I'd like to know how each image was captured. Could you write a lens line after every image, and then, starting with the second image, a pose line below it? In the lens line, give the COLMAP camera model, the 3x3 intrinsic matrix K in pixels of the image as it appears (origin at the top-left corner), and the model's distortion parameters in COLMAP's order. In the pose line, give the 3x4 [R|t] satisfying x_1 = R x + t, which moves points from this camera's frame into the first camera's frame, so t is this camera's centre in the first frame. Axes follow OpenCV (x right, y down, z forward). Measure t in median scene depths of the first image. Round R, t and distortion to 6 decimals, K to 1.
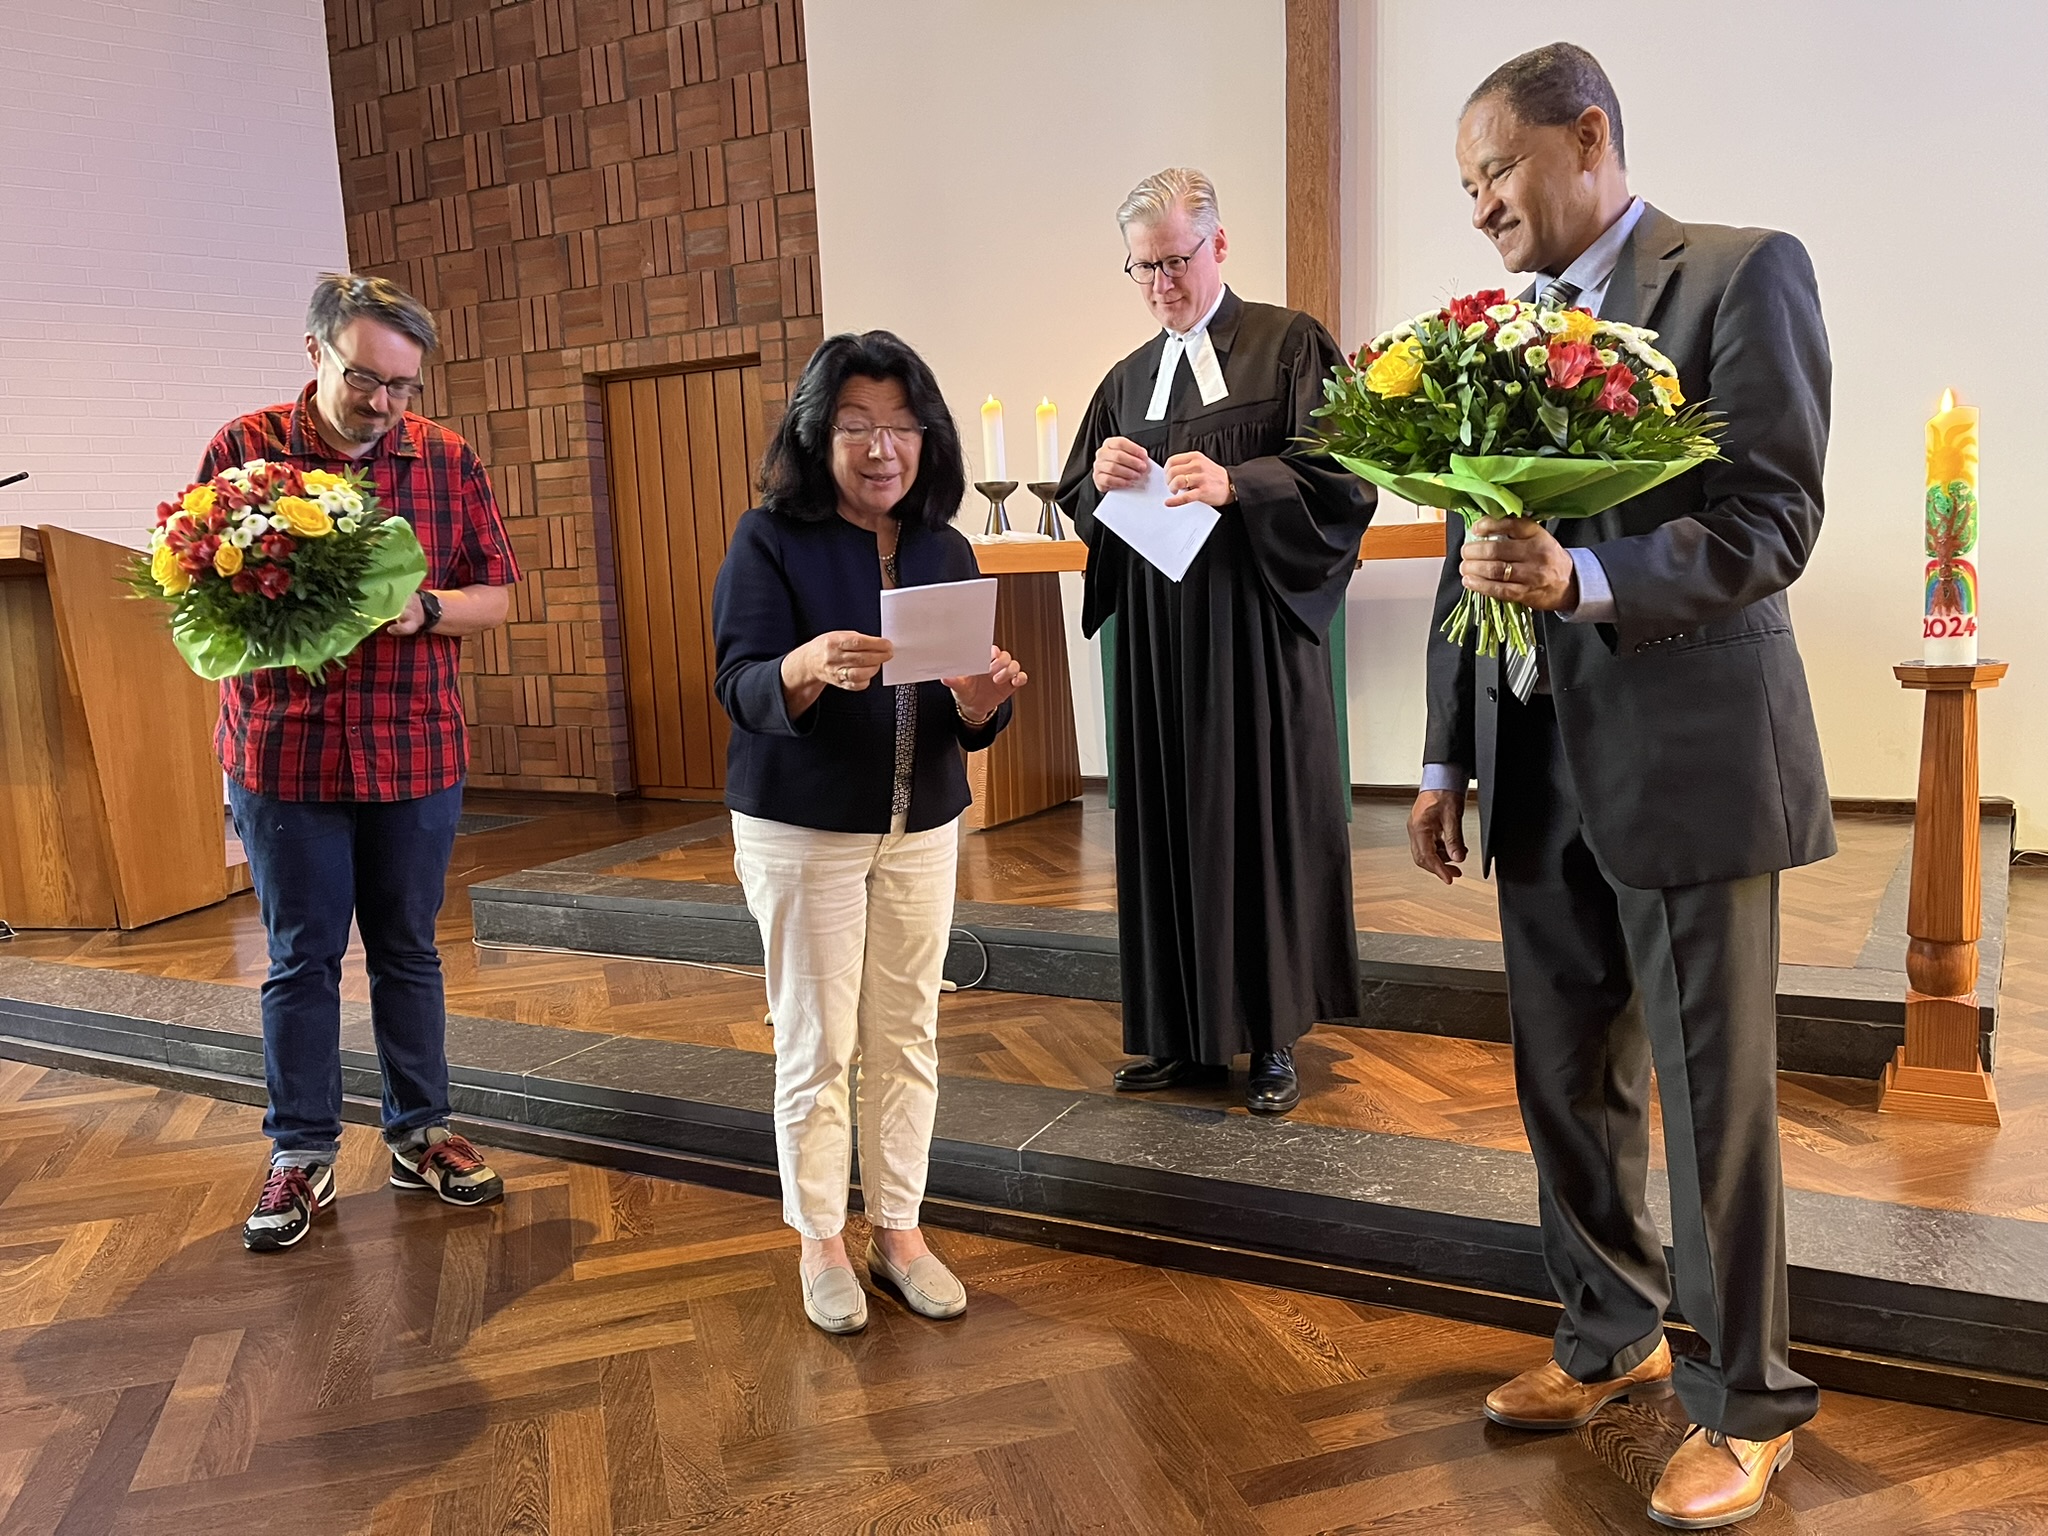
lens RADIAL K [[1586.5, 0, 1027.8], [0, 1586.5, 768.8], [0, 0, 1]] dist [0.041772, -0.054467]
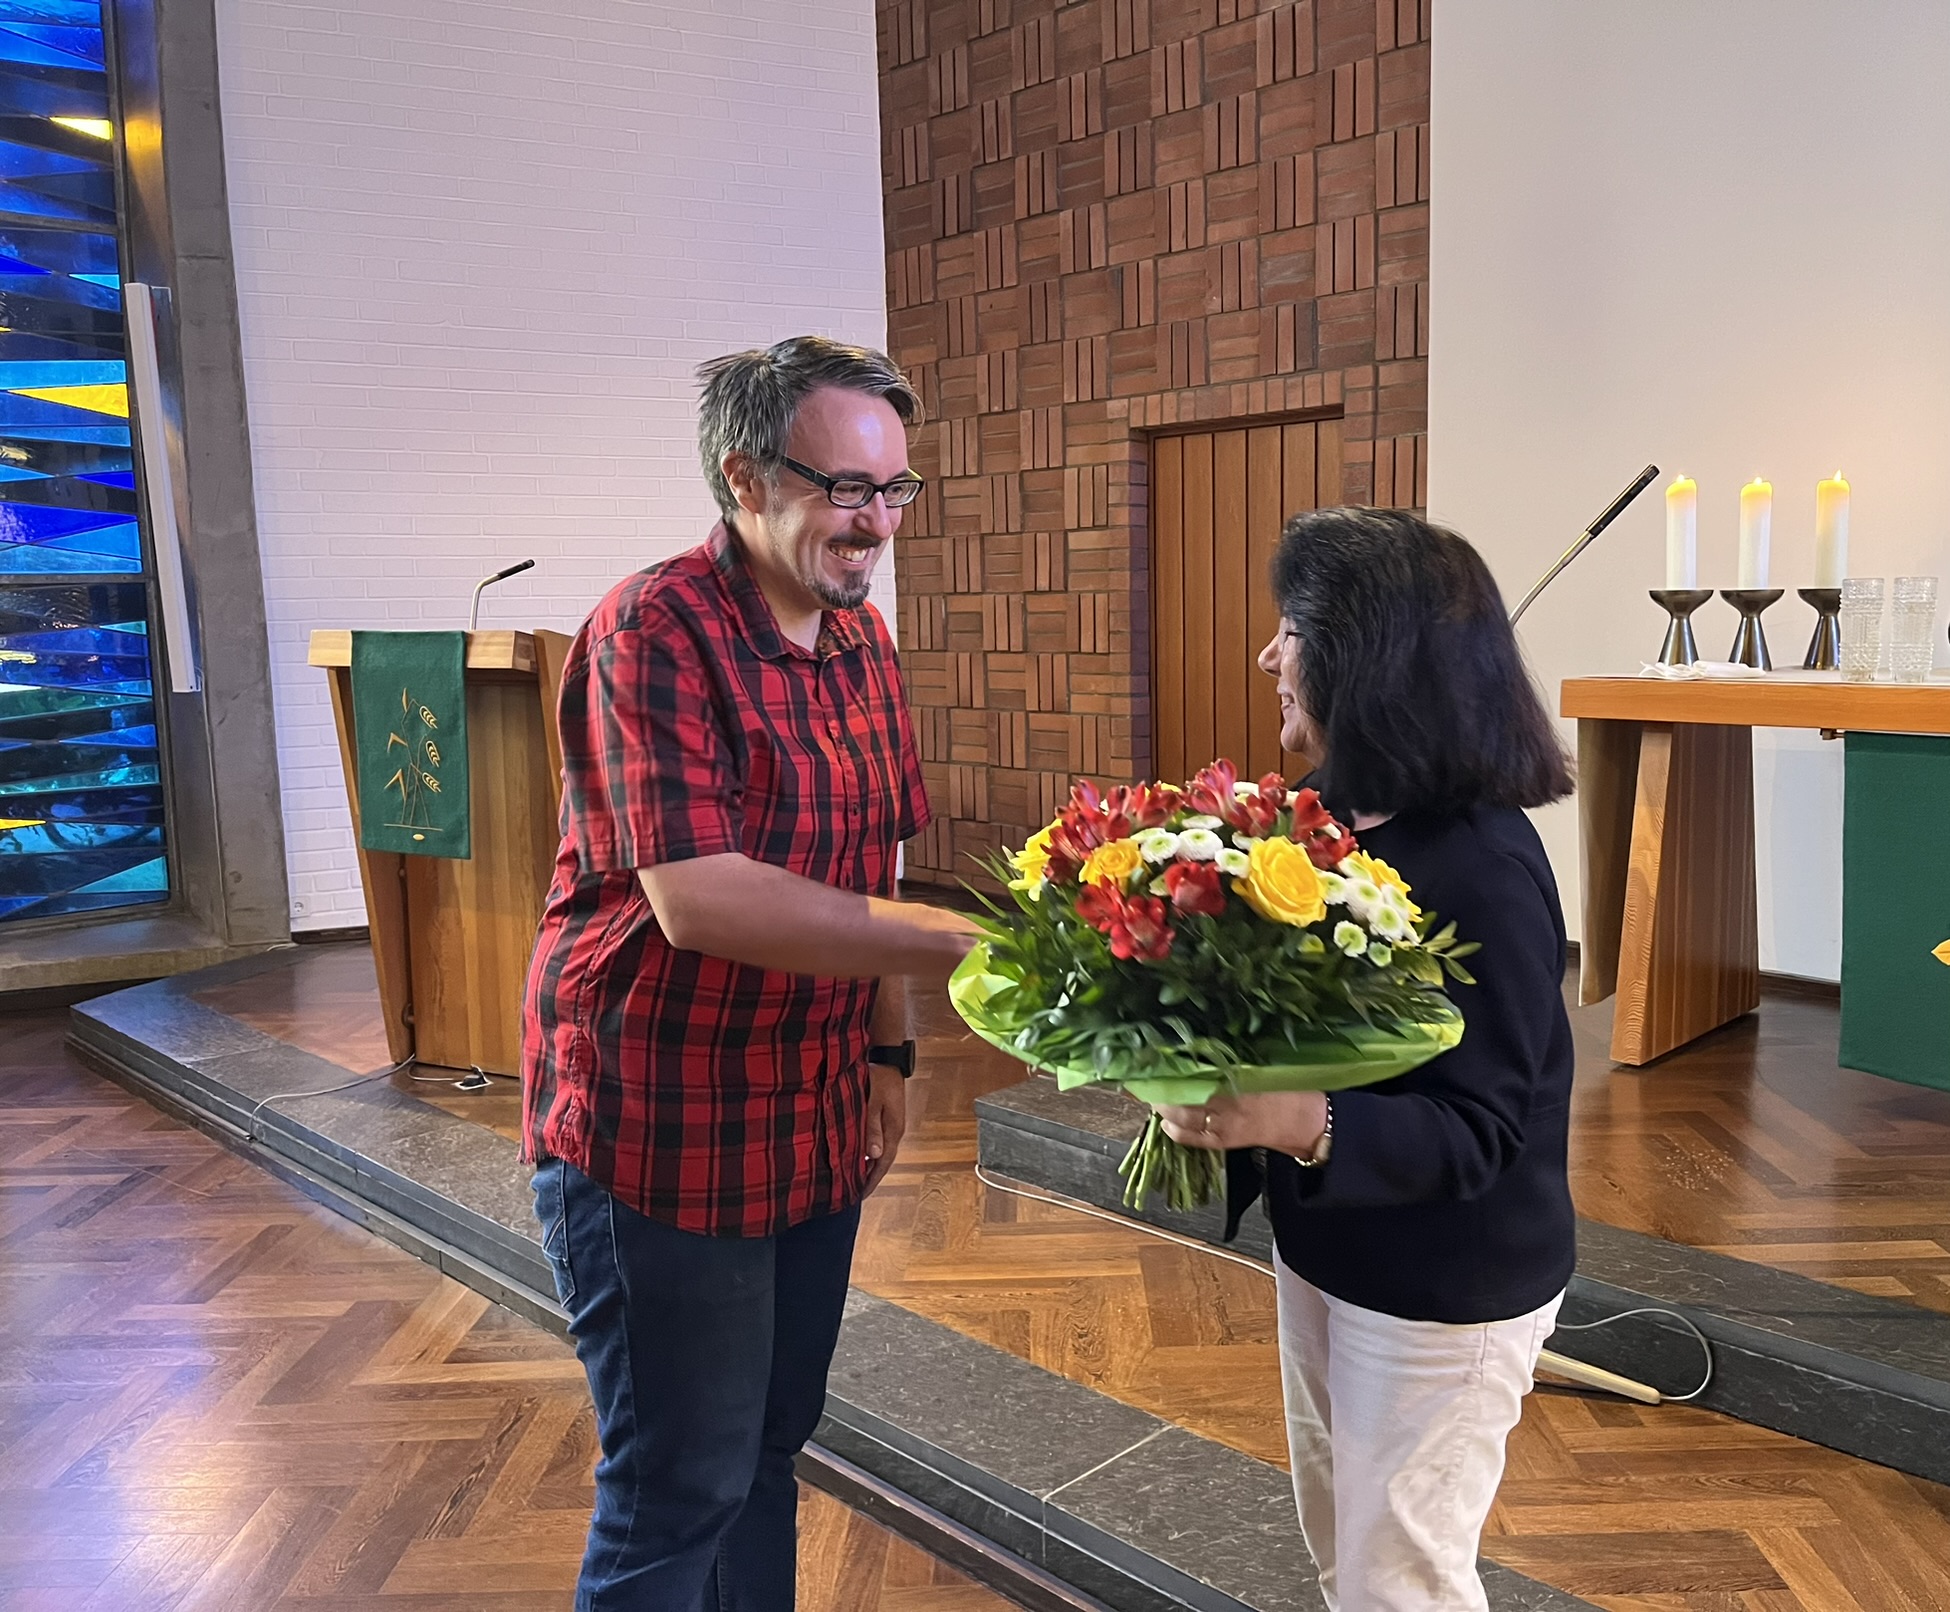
lens RADIAL K [[1621.1, 0, 1052.6], [0, 1621.1, 821.1], [0, 0, 1]] dist [0.008796, -0.032132]
pose [[0.958295, 0.065666, -0.278133, -0.063009], [-0.061402, 0.997824, 0.024024, -0.056116], [0.279106, -0.005944, 0.960242, 0.150818]]
